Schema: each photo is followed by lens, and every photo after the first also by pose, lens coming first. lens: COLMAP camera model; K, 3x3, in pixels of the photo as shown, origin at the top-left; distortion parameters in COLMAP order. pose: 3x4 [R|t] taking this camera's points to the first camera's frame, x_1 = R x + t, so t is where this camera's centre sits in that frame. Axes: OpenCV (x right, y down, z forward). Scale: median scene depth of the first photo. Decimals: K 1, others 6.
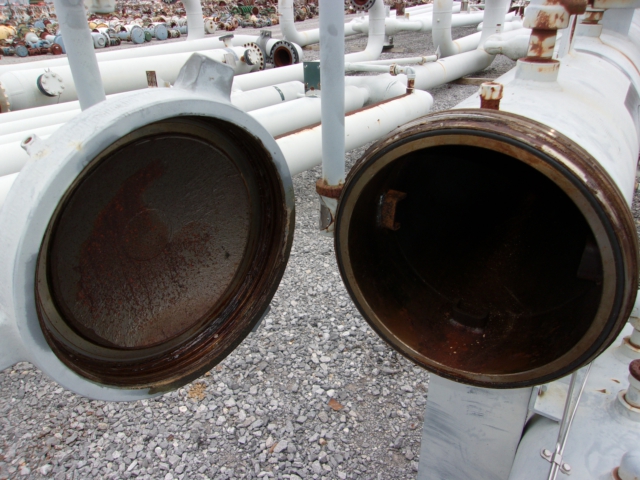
lens RADIAL K [[491.8, 0, 320.0], [0, 491.8, 240.0], [0, 0, 1]] dist [0.004041, 0.002289]
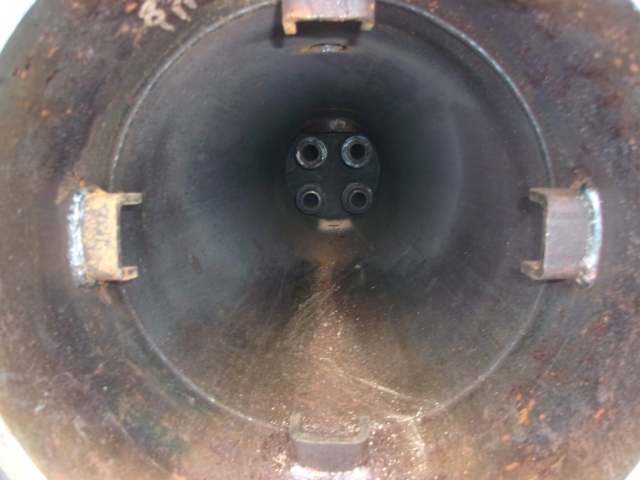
lens RADIAL K [[491.8, 0, 320.0], [0, 491.8, 240.0], [0, 0, 1]] dist [0.004041, 0.002289]
pose [[0.869119, -0.081251, 0.487883, 0.096581], [0.233708, 0.936812, -0.260315, 0.094303], [-0.435904, 0.340267, 0.833190, 0.577894]]
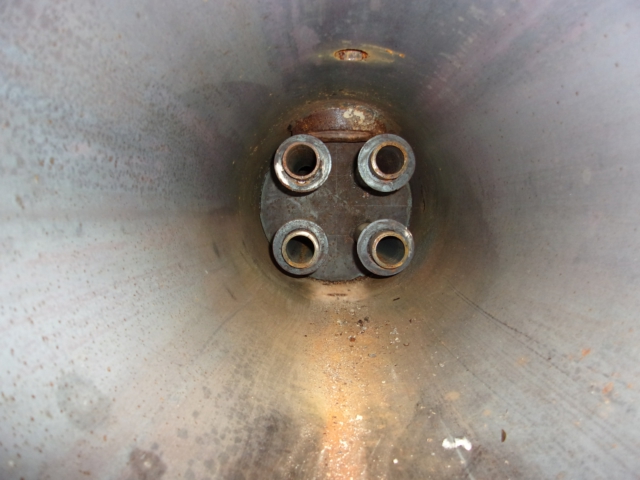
lens RADIAL K [[491.8, 0, 320.0], [0, 491.8, 240.0], [0, 0, 1]] dist [0.004041, 0.002289]
pose [[0.859613, -0.006165, 0.510909, 0.343982], [0.224615, 0.902685, -0.367026, -0.069488], [-0.458927, 0.430258, 0.777344, 1.003452]]
